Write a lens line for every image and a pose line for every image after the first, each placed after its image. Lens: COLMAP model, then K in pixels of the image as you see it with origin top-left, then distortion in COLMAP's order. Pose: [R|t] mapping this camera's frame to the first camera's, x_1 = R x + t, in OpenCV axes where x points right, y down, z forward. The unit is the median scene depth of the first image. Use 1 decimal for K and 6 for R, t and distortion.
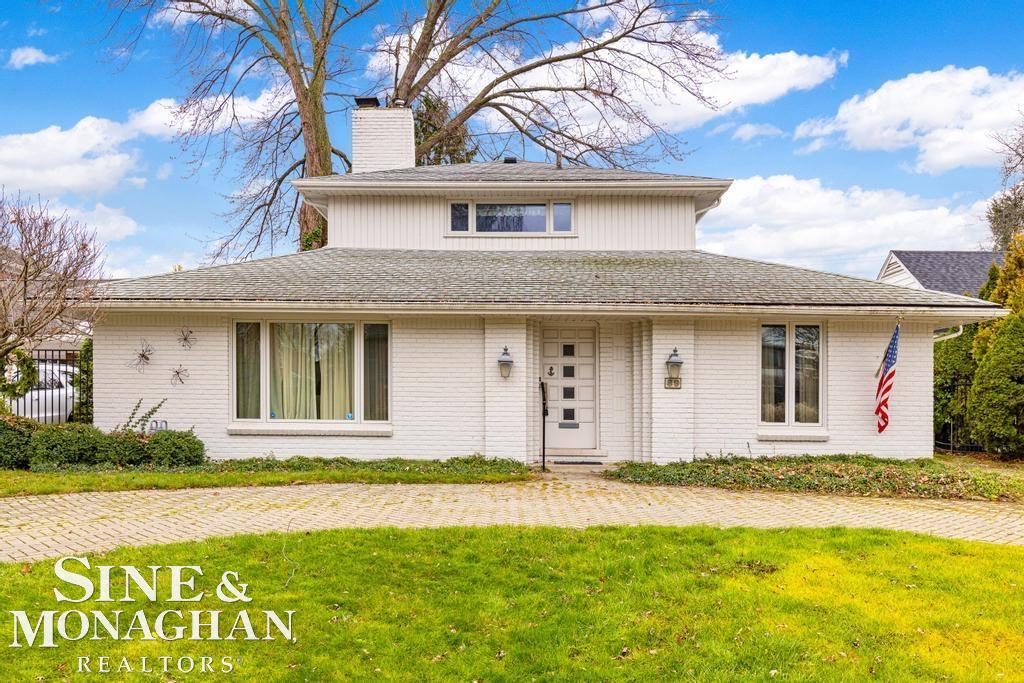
lens RADIAL K [[761.2, 0, 512.1], [0, 761.2, 399.0], [0, 0, 1]] dist [0.000075, 0.000127]
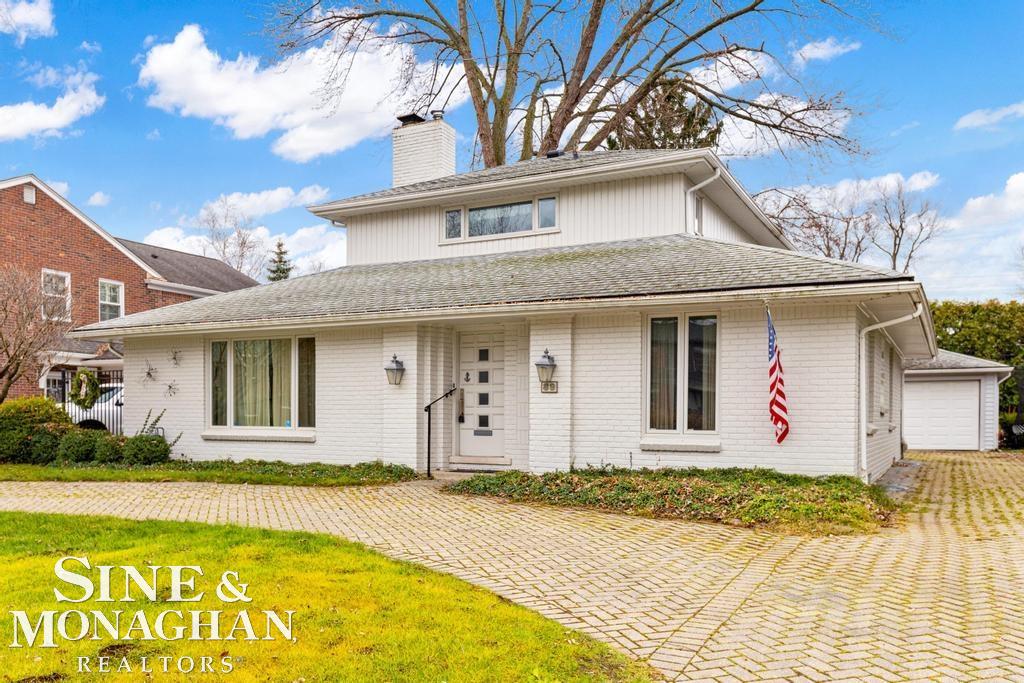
lens RADIAL K [[831.3, 0, 510.8], [0, 831.3, 403.2], [0, 0, 1]] dist [0.008430, -0.001094]
pose [[0.899736, -0.012345, -0.436261, 0.602640], [0.010114, 0.999921, -0.007437, 0.005827], [0.436318, 0.002279, 0.899790, 0.067454]]
